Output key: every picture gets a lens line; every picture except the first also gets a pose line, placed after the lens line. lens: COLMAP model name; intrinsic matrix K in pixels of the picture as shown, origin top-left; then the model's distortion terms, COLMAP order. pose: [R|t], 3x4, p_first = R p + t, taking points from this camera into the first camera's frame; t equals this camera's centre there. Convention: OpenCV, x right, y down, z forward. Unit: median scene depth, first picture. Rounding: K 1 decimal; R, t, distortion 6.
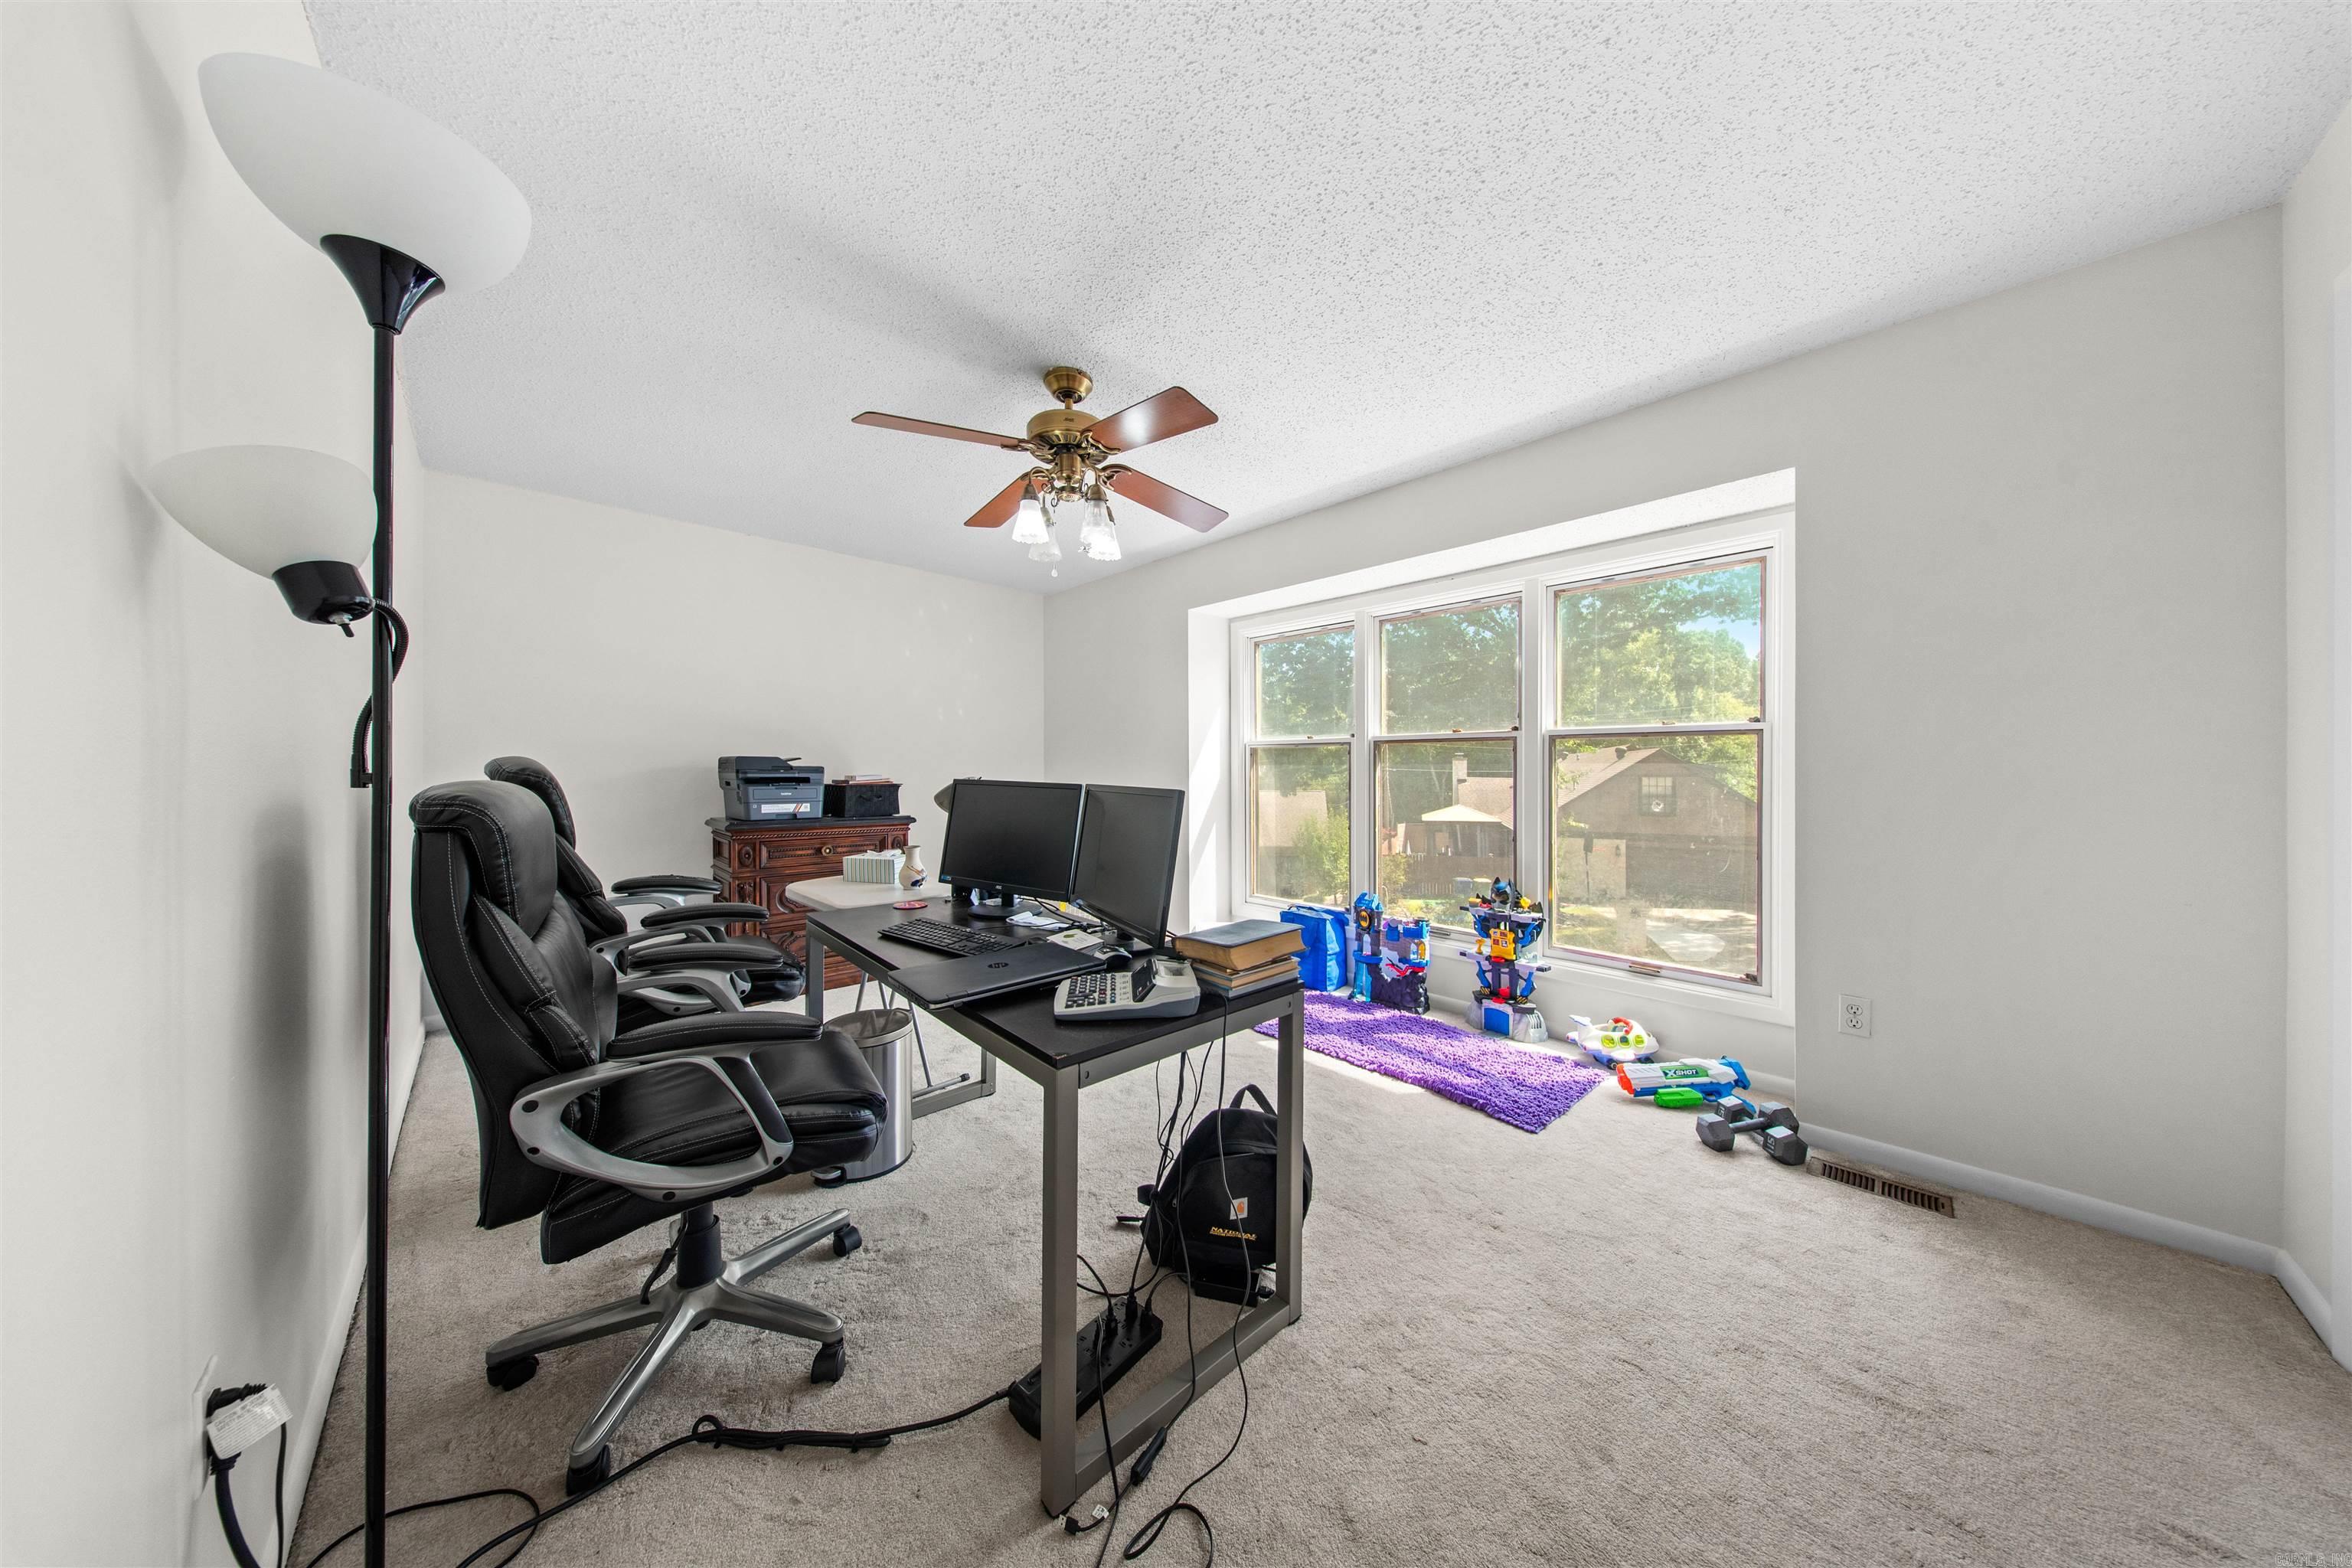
lens RADIAL K [[712.8, 0, 1180.1], [0, 712.8, 773.2], [0, 0, 1]] dist [0.006118, -0.002146]
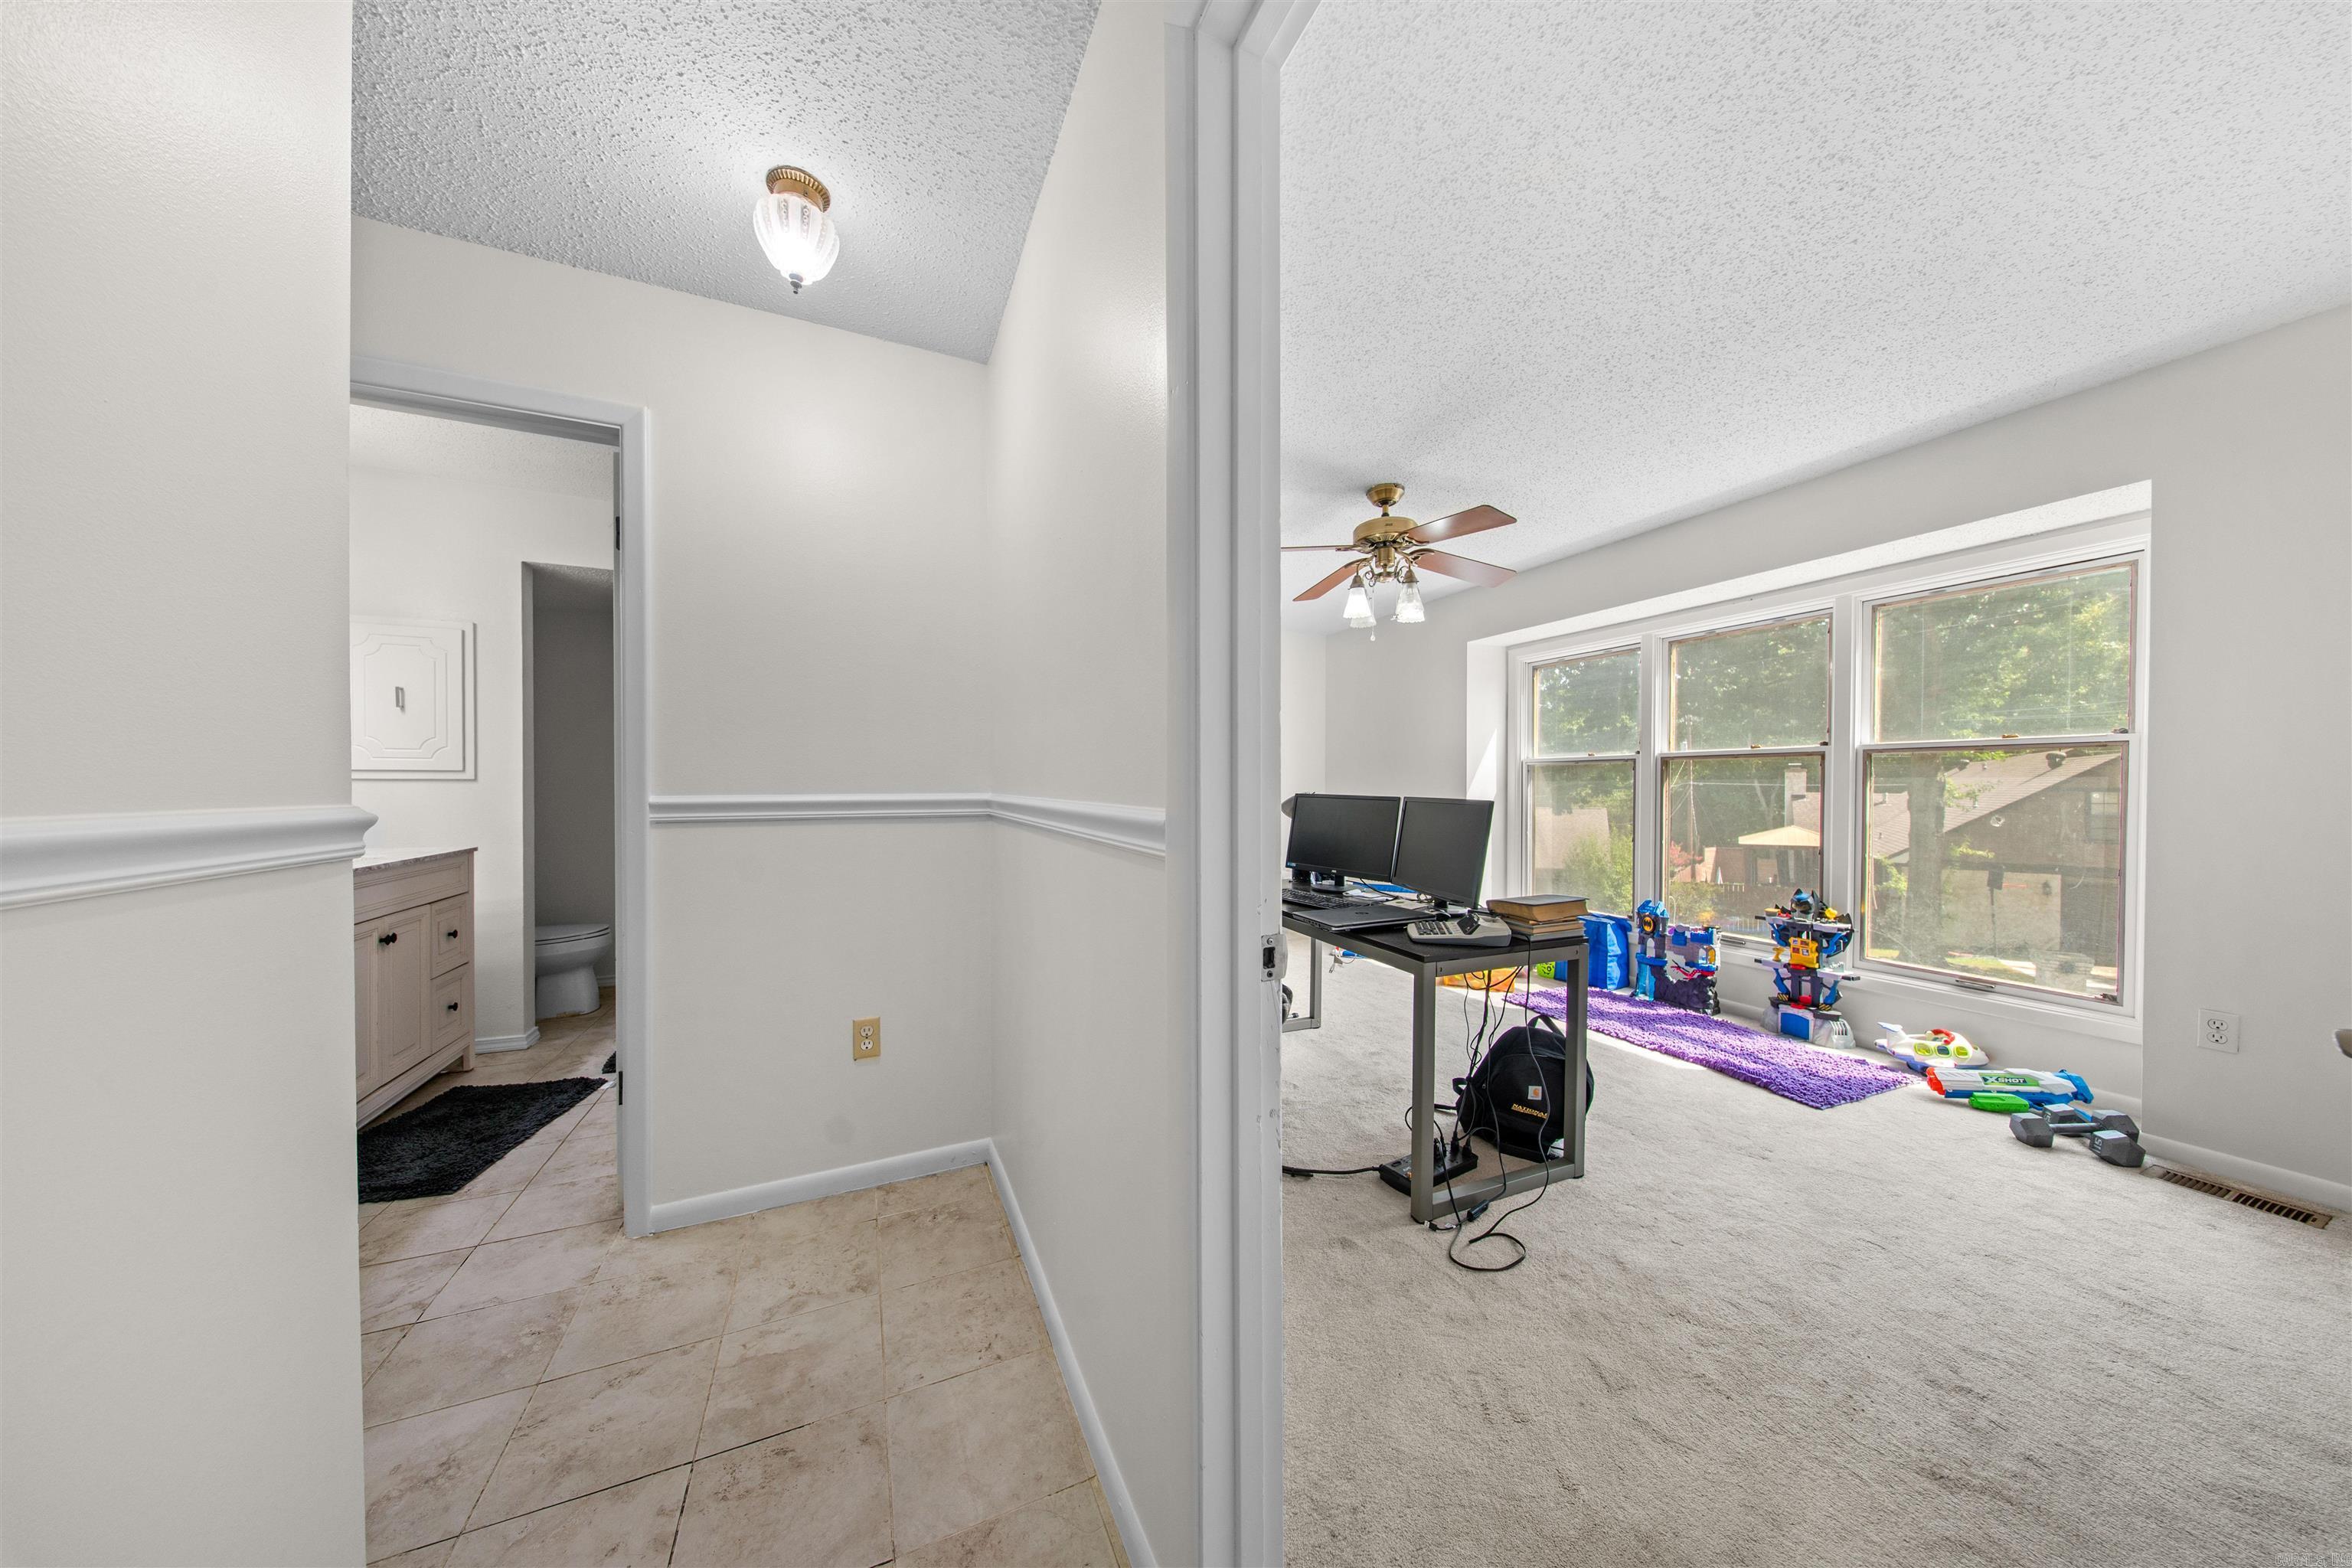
lens RADIAL K [[700.0, 0, 1172.4], [0, 700.0, 801.6], [0, 0, 1]] dist [0.001547, -0.001889]
pose [[0.937820, 0.003825, -0.347102, -0.066359], [0.002533, 0.999837, 0.017863, 0.000146], [0.347114, -0.017632, 0.937657, -0.323121]]
